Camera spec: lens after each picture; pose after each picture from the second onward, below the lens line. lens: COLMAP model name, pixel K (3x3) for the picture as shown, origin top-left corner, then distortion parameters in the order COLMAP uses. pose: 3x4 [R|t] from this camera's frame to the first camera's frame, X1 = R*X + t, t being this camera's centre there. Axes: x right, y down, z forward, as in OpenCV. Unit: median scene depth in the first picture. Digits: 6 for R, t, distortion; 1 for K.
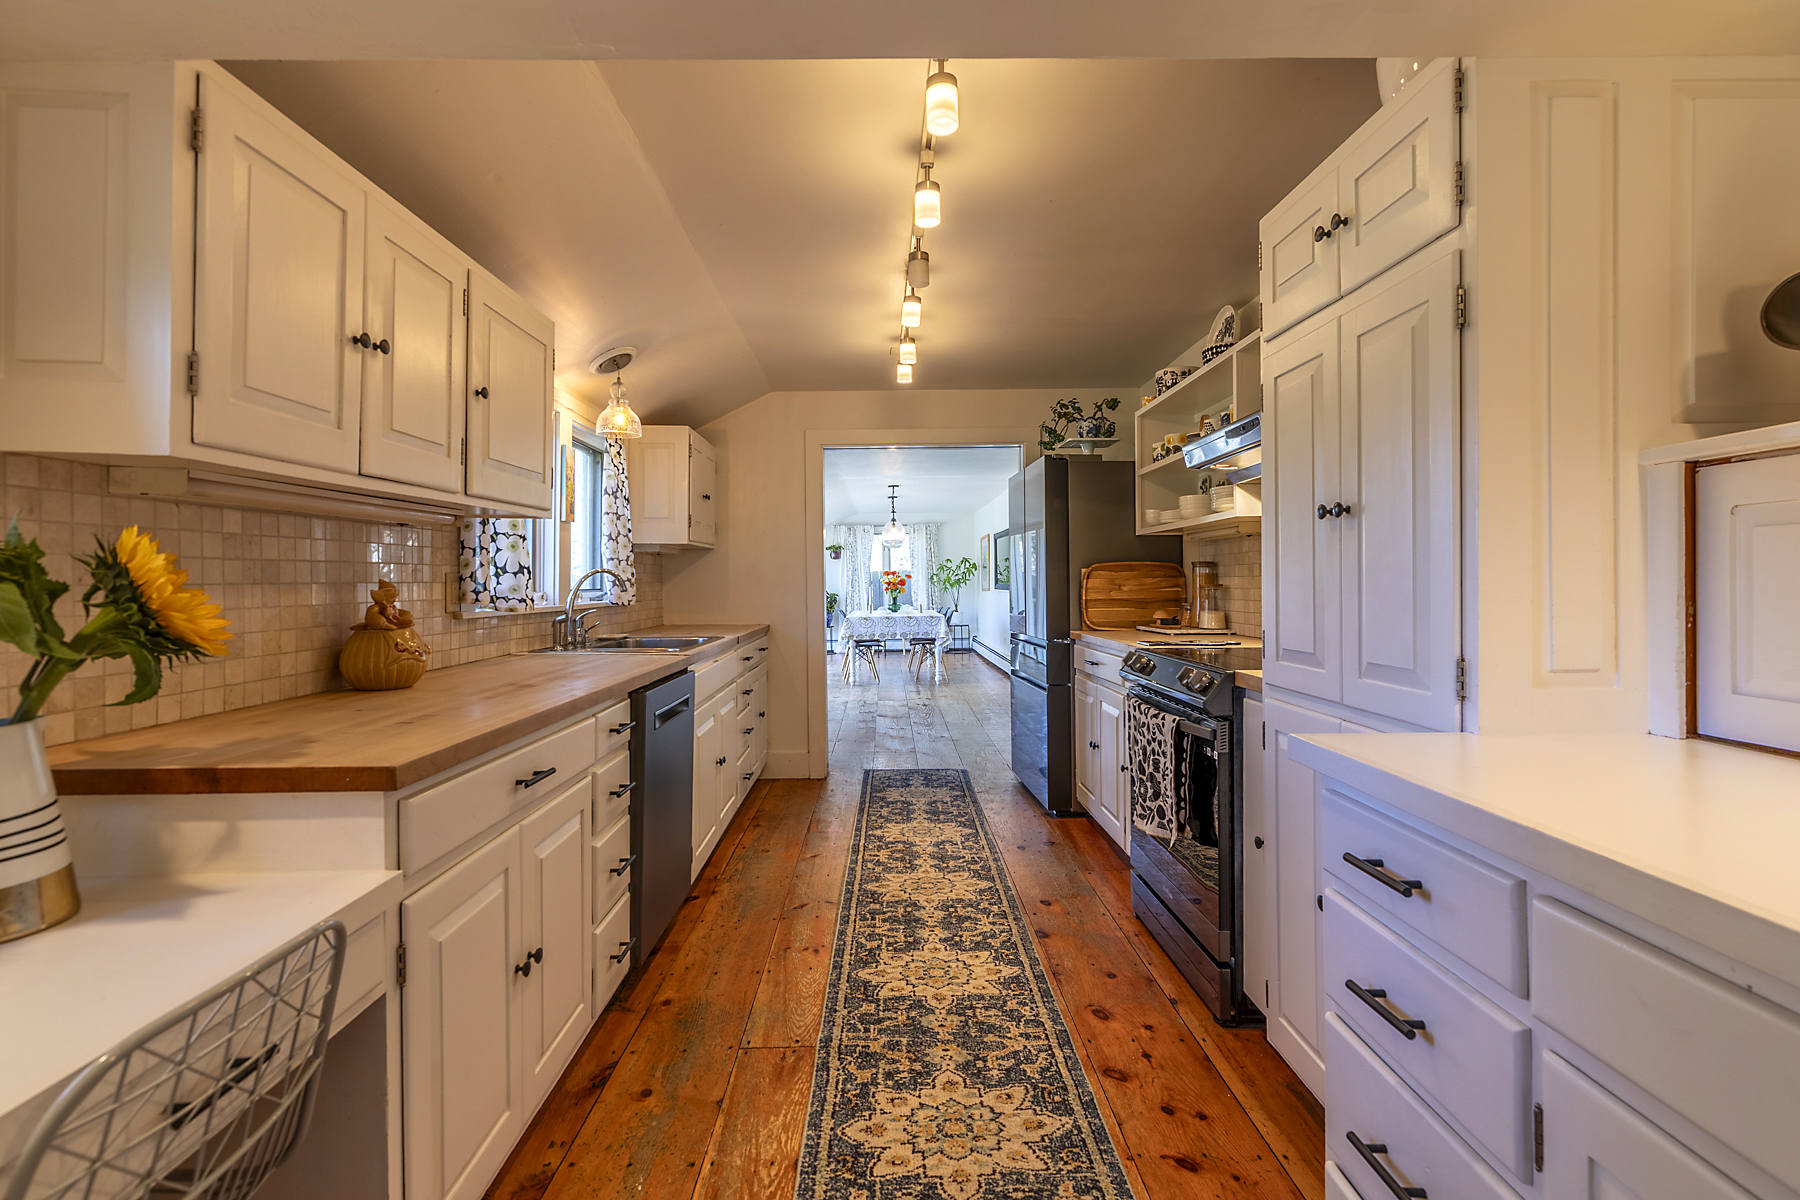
lens RADIAL K [[837.9, 0, 900.9], [0, 837.9, 582.2], [0, 0, 1]] dist [0.003420, 0.001191]
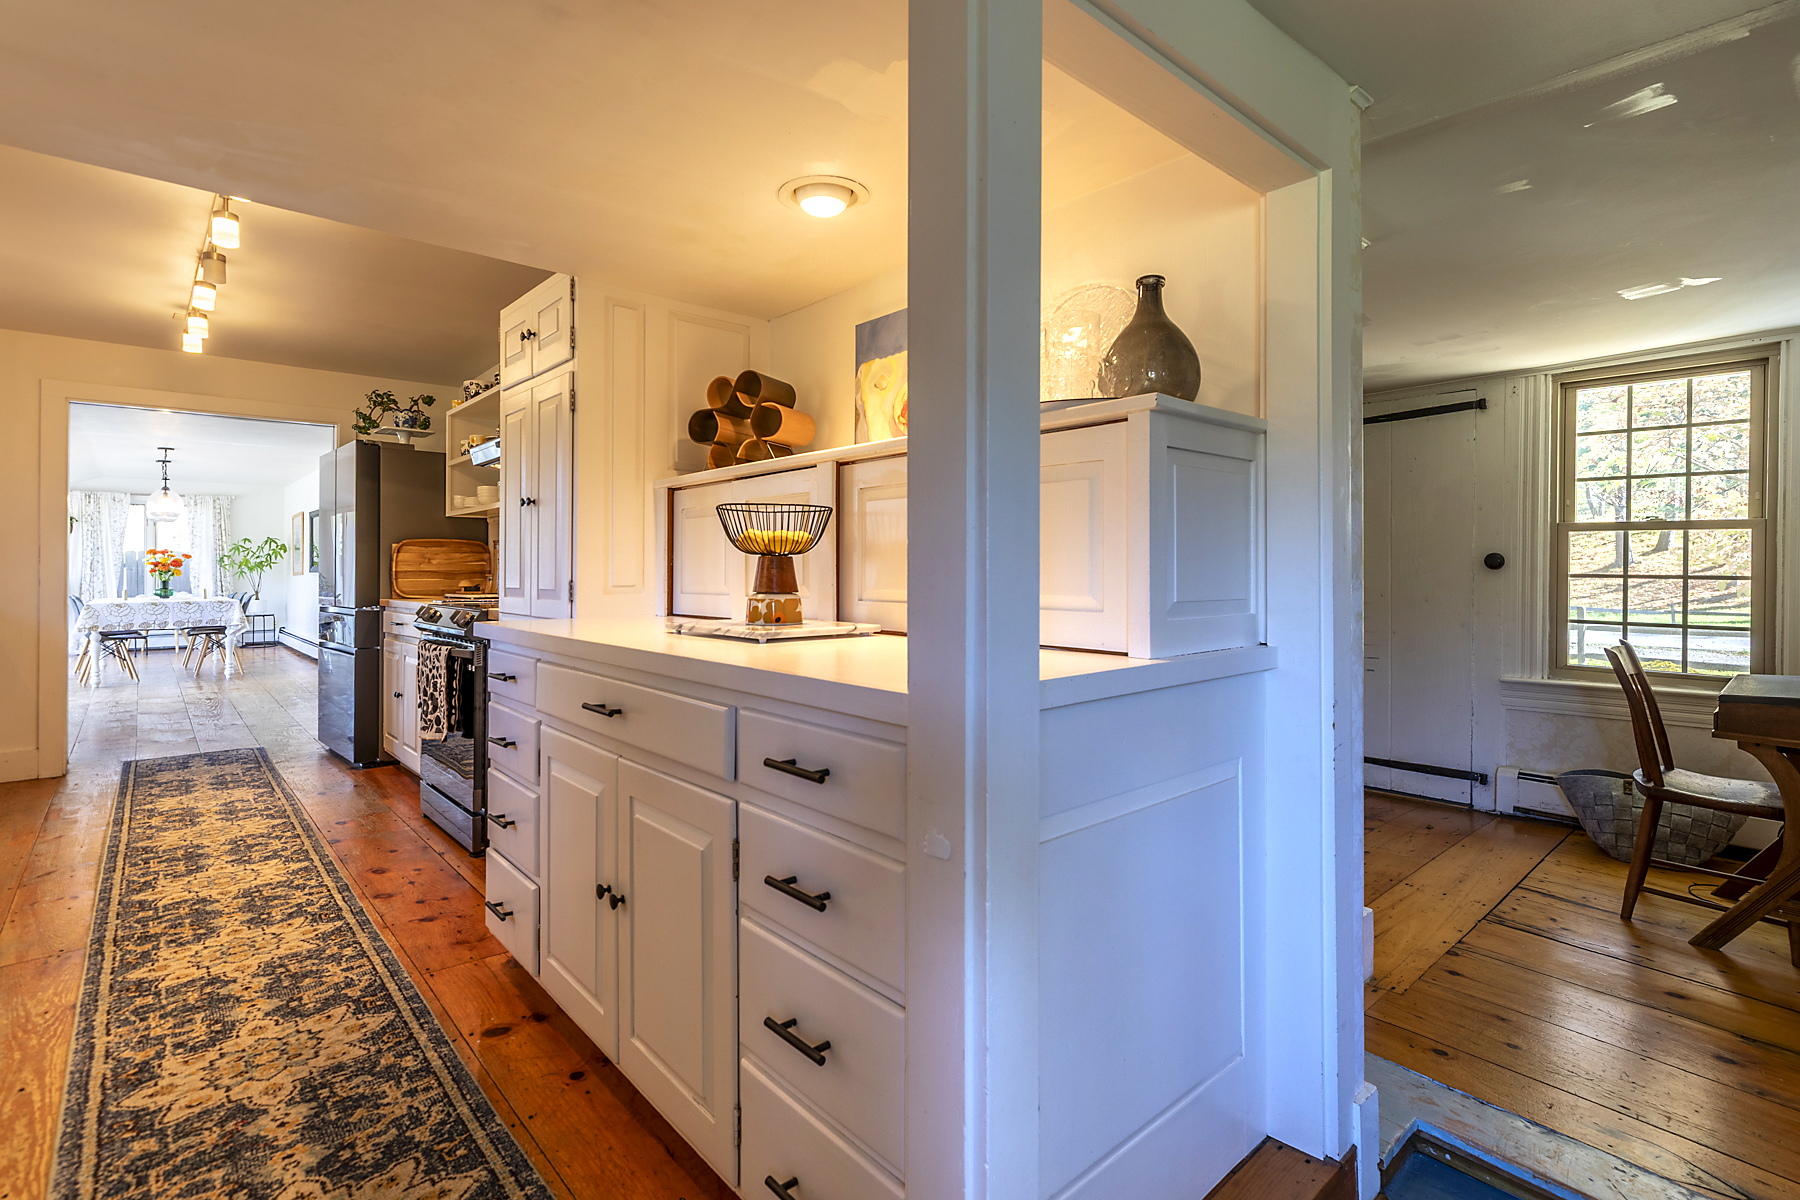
lens RADIAL K [[837.9, 0, 876.4], [0, 837.9, 559.9], [0, 0, 1]] dist [0.003420, 0.001191]
pose [[0.764958, 0.016037, 0.643881, -0.012574], [-0.005783, 0.999821, -0.018031, 0.022418], [-0.644055, 0.010070, 0.764913, -0.285883]]
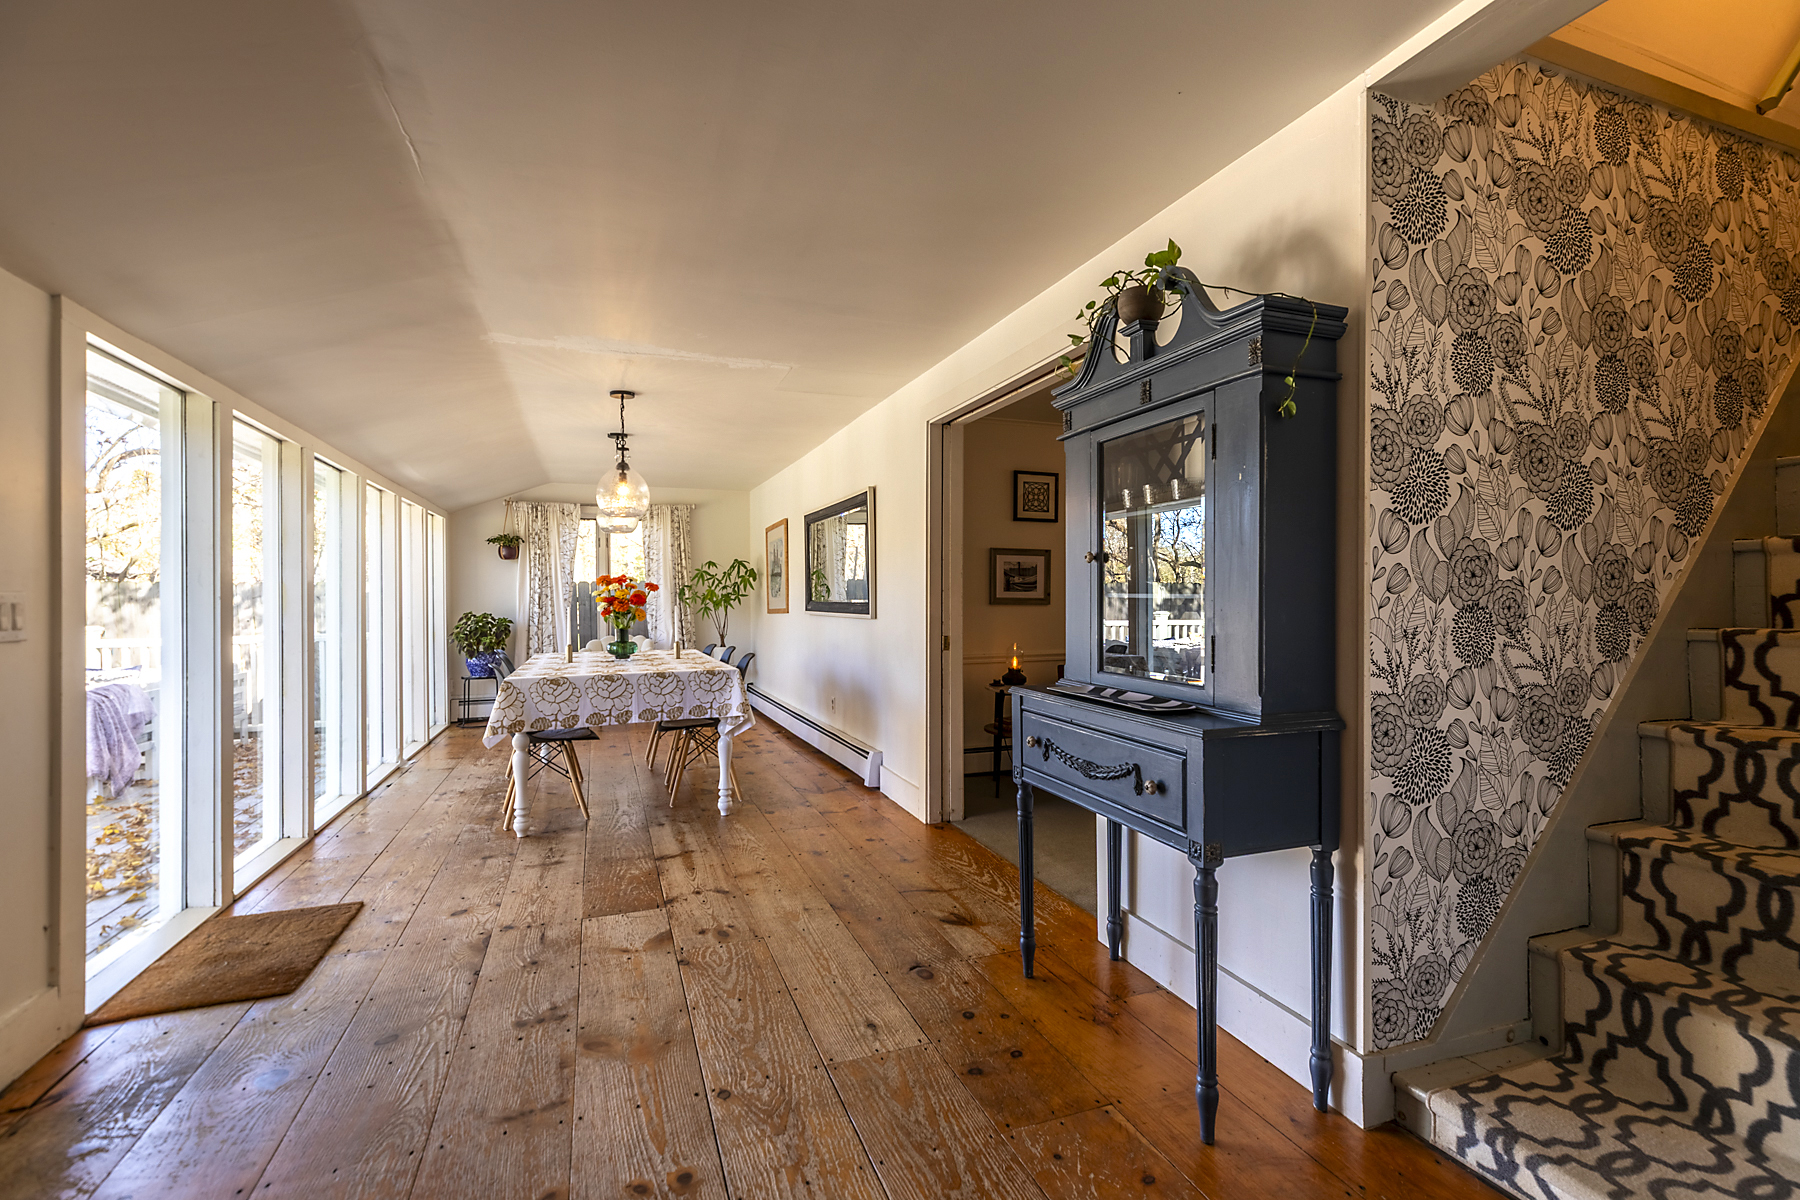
lens RADIAL K [[837.9, 0, 919.2], [0, 837.9, 591.6], [0, 0, 1]] dist [0.003420, 0.001191]
pose [[0.940008, 0.006641, 0.341089, -0.032491], [-0.002736, 0.999925, -0.011930, 0.004705], [-0.341143, 0.010281, 0.939955, 1.300110]]
